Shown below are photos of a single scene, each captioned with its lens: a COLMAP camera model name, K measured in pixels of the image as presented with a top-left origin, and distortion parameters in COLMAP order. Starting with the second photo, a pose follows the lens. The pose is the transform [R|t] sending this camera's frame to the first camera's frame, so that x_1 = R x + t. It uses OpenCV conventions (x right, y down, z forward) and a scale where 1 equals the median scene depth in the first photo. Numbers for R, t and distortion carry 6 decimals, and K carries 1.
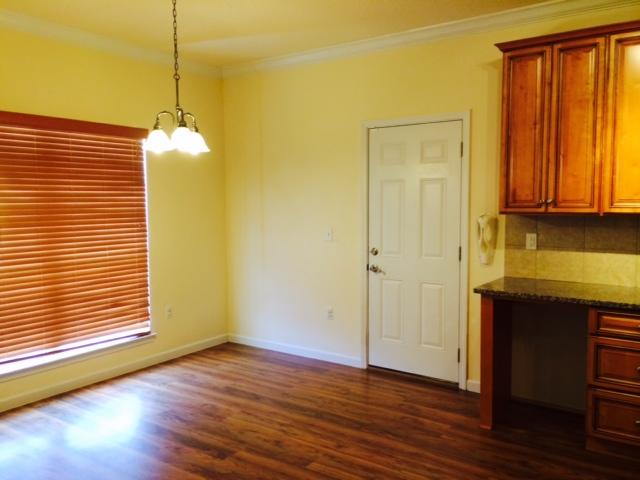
lens RADIAL K [[545.0, 0, 314.5], [0, 545.0, 239.5], [0, 0, 1]] dist [0.076004, -0.096216]
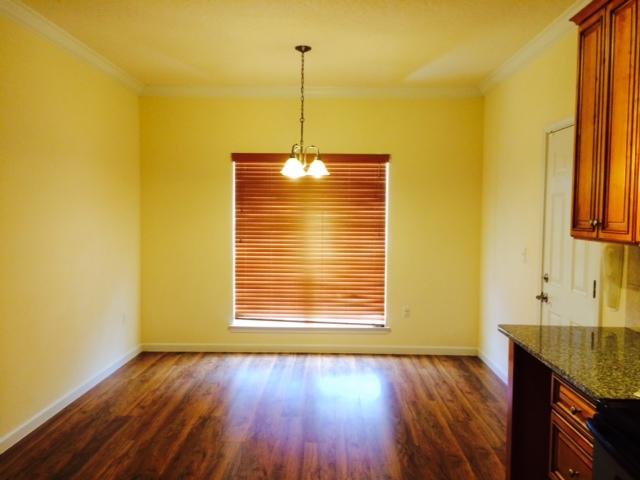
lens RADIAL K [[545.0, 0, 315.5], [0, 545.0, 238.9], [0, 0, 1]] dist [0.076004, -0.096216]
pose [[0.555820, 0.053811, -0.829559, 0.624993], [-0.075028, 0.997077, 0.014406, -0.023915], [0.827910, 0.054233, 0.558233, 0.226369]]
